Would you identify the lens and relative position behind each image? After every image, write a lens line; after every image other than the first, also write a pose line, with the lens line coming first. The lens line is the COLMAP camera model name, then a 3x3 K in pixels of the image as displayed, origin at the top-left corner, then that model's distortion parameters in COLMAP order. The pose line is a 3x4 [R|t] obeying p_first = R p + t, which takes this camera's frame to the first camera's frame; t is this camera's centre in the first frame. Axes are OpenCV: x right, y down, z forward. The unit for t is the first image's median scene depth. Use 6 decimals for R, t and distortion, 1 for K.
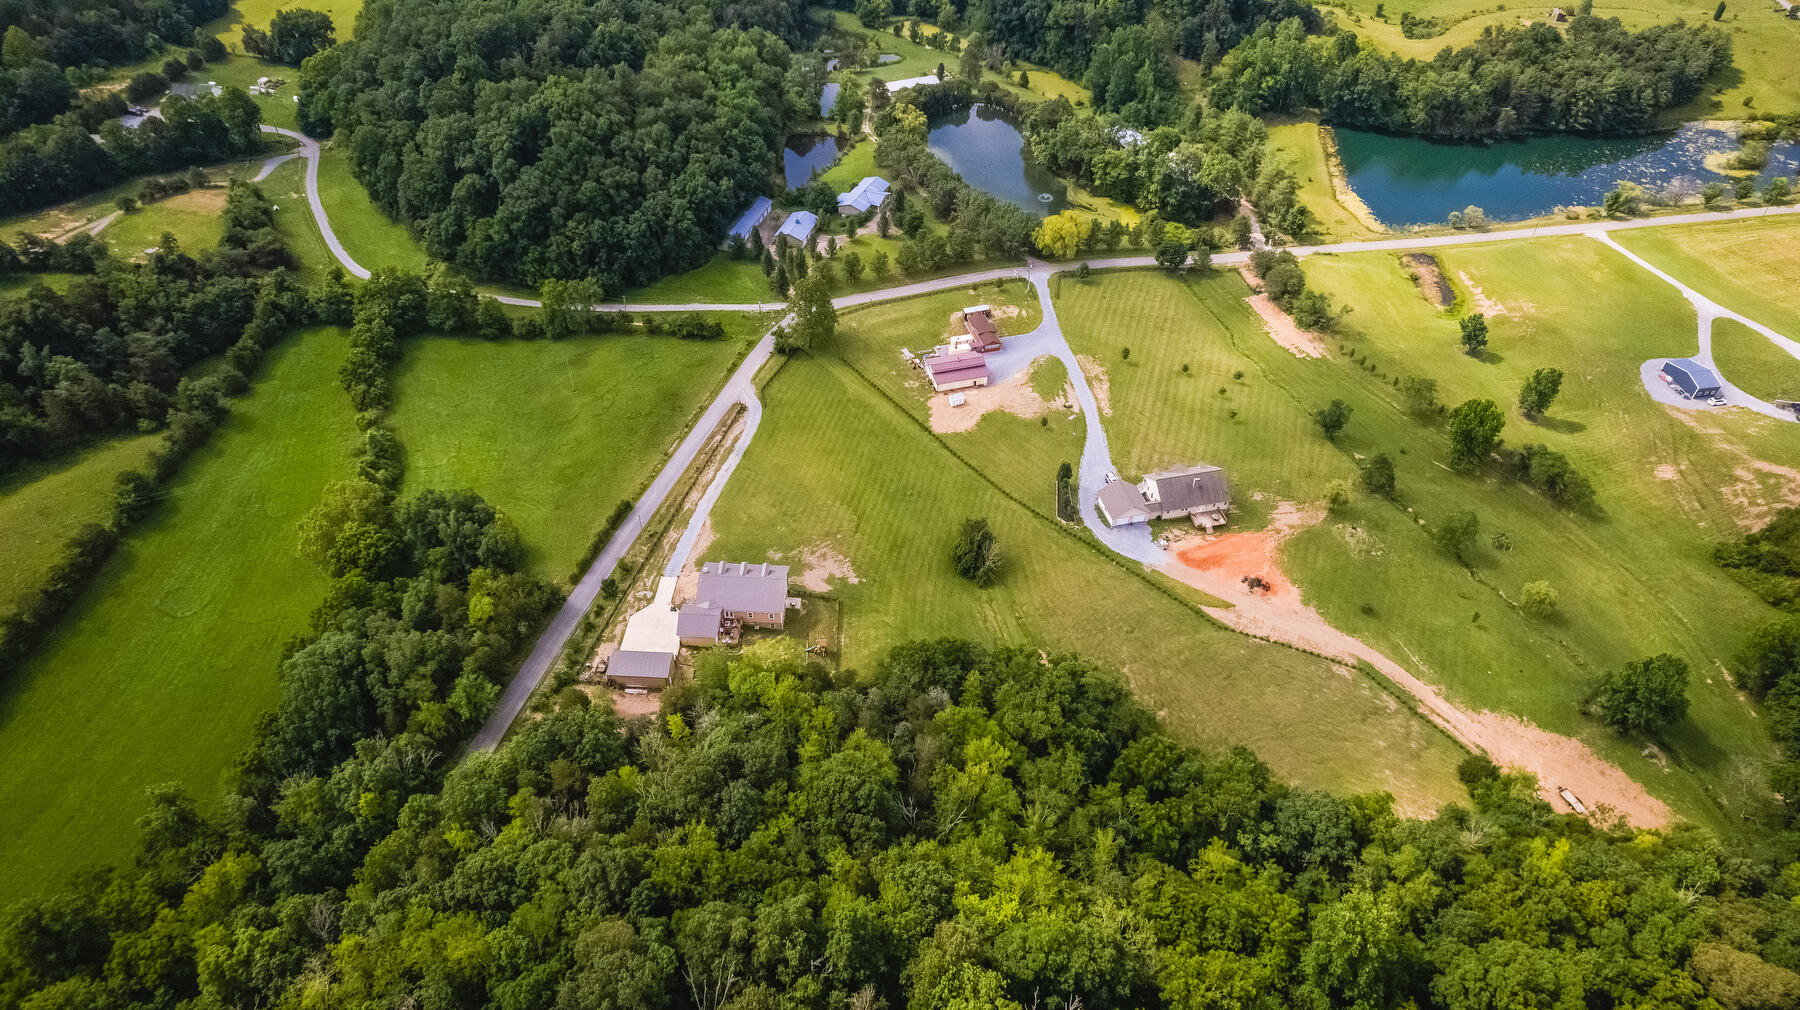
lens RADIAL K [[1147.3, 0, 897.0], [0, 1147.3, 502.6], [0, 0, 1]] dist [-0.067256, 0.057656]
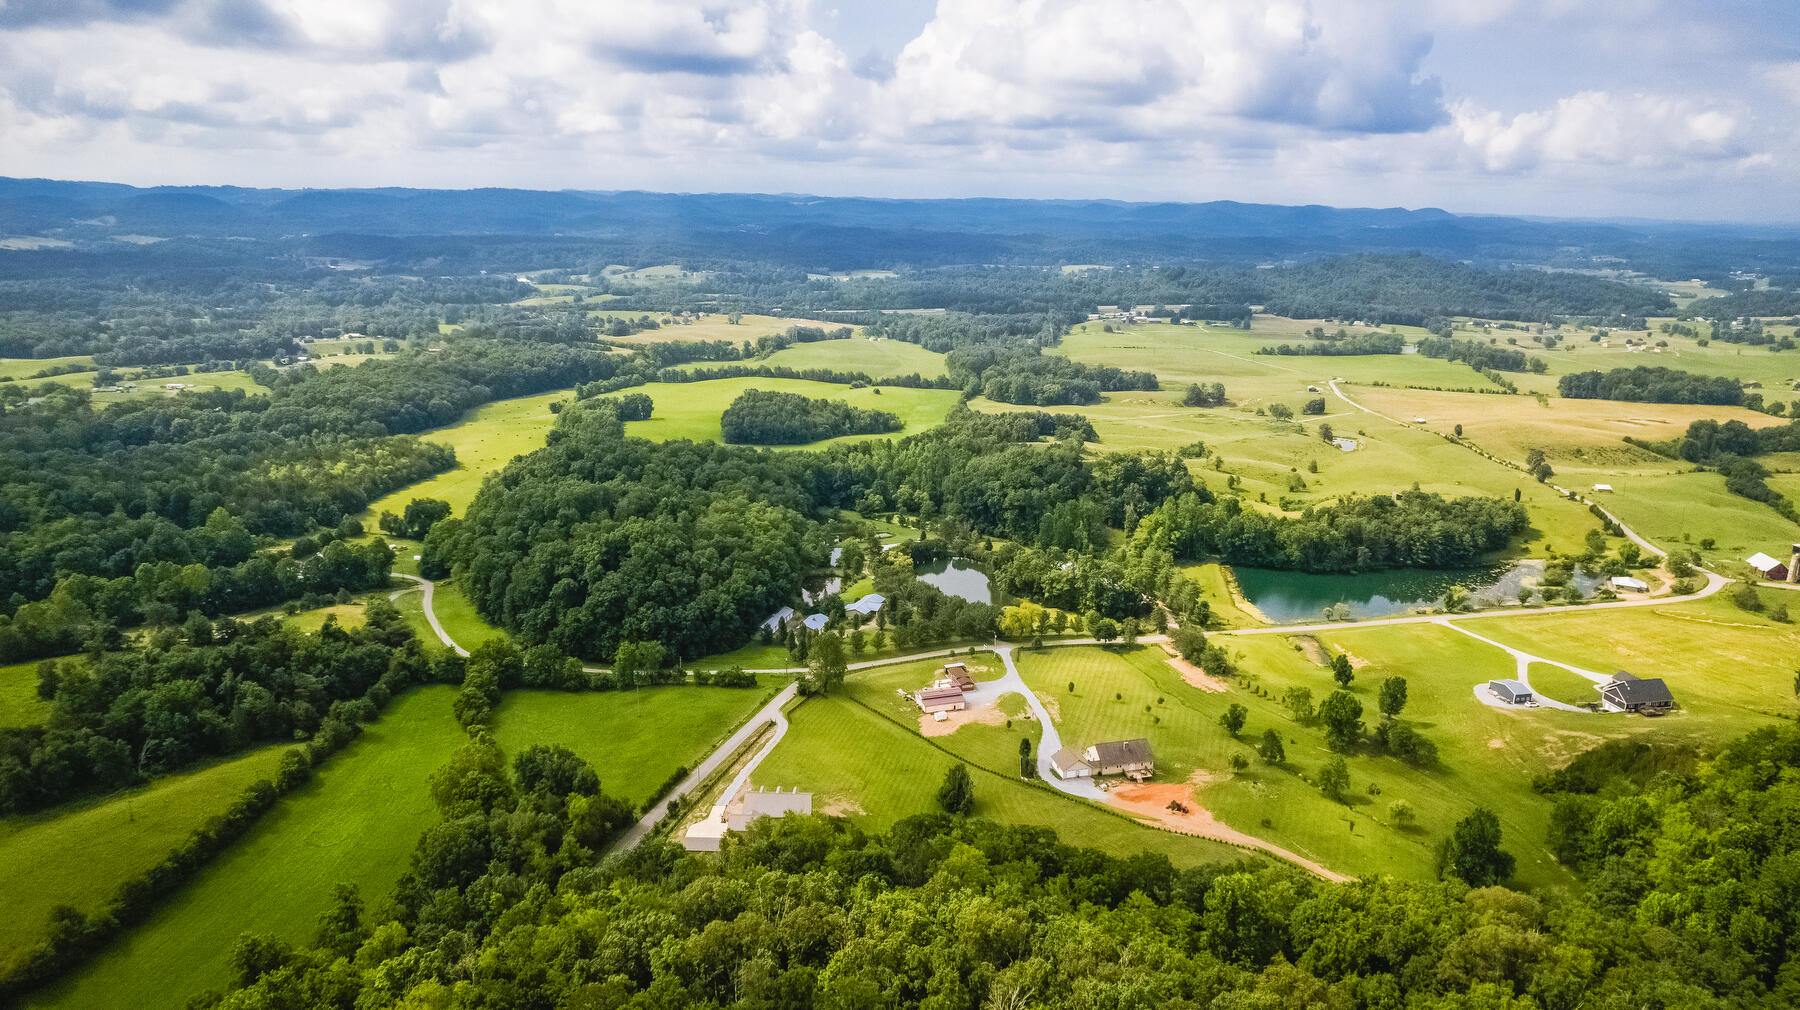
lens RADIAL K [[1147.3, 0, 902.3], [0, 1147.3, 506.9], [0, 0, 1]] dist [-0.067256, 0.057656]
pose [[0.999808, -0.011229, 0.016072, -0.008178], [0.017512, 0.880059, -0.474540, 0.291922], [-0.008816, 0.474731, 0.880087, -0.221404]]
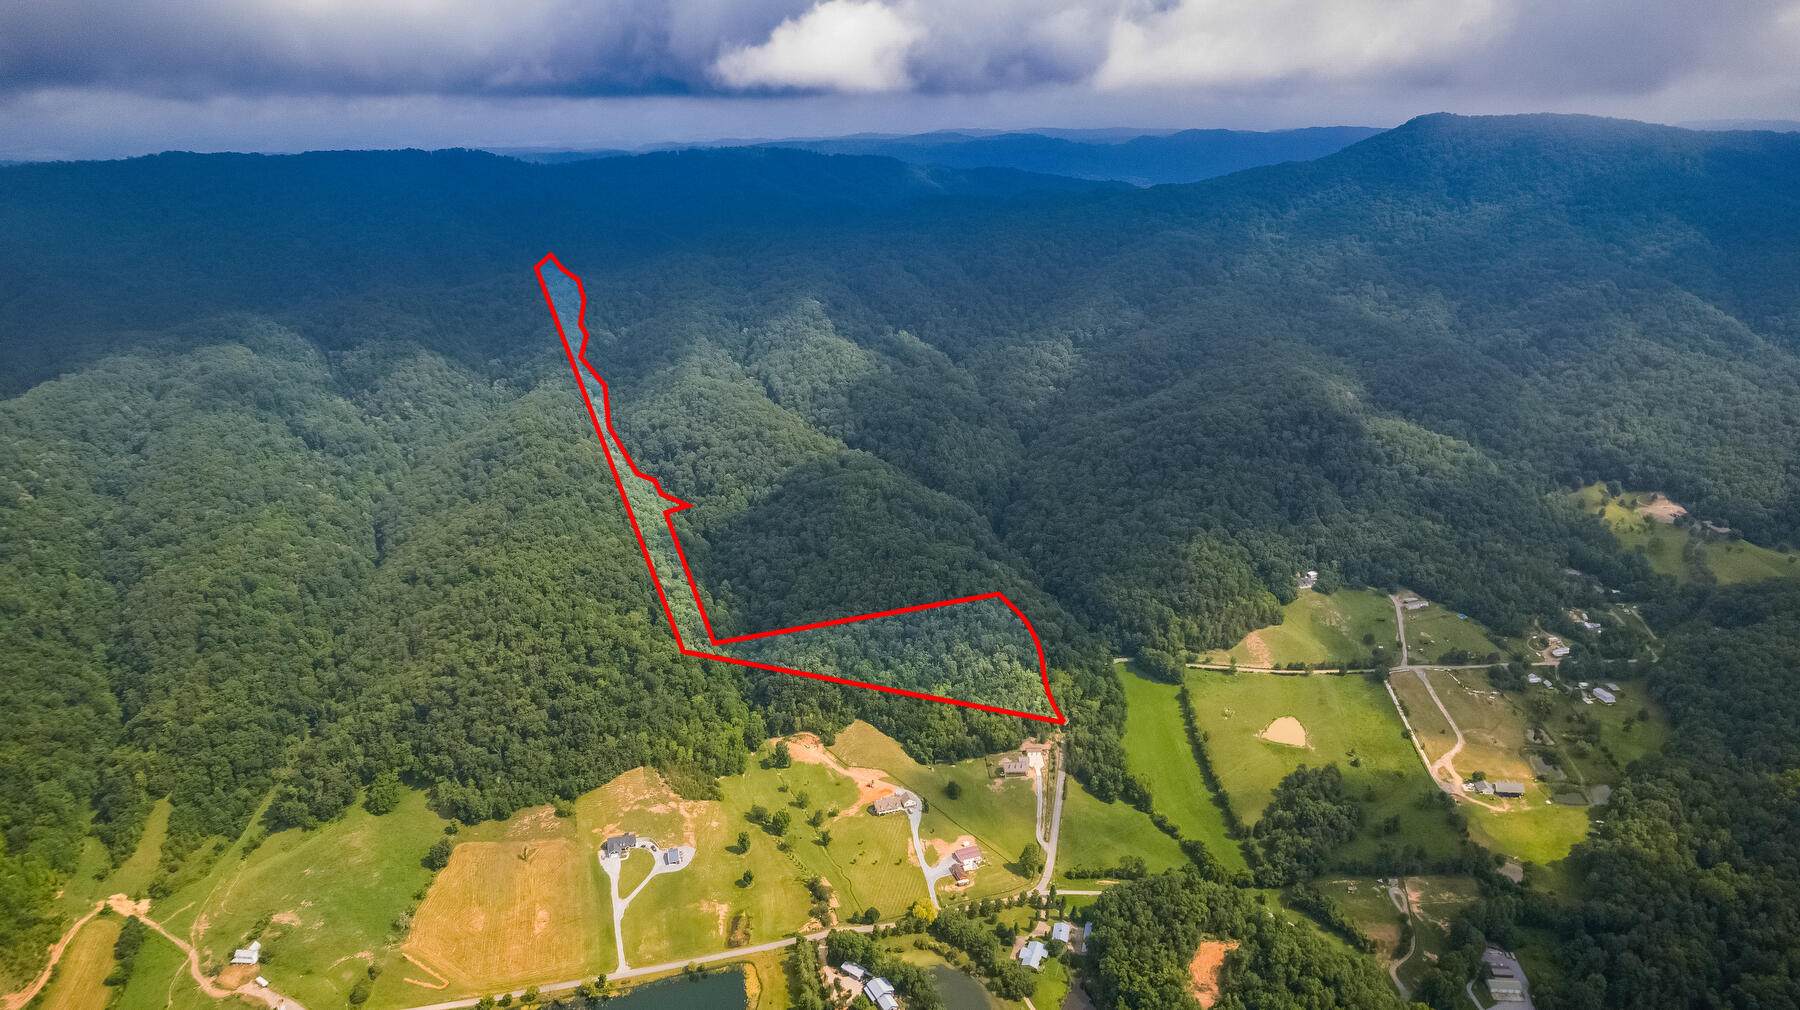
lens RADIAL K [[1147.3, 0, 903.4], [0, 1147.3, 503.3], [0, 0, 1]] dist [-0.067256, 0.057656]
pose [[-0.996476, 0.004595, -0.083751, 0.387581], [-0.072931, 0.445726, 0.892193, -2.605307], [0.041430, 0.895158, -0.443820, 1.370443]]
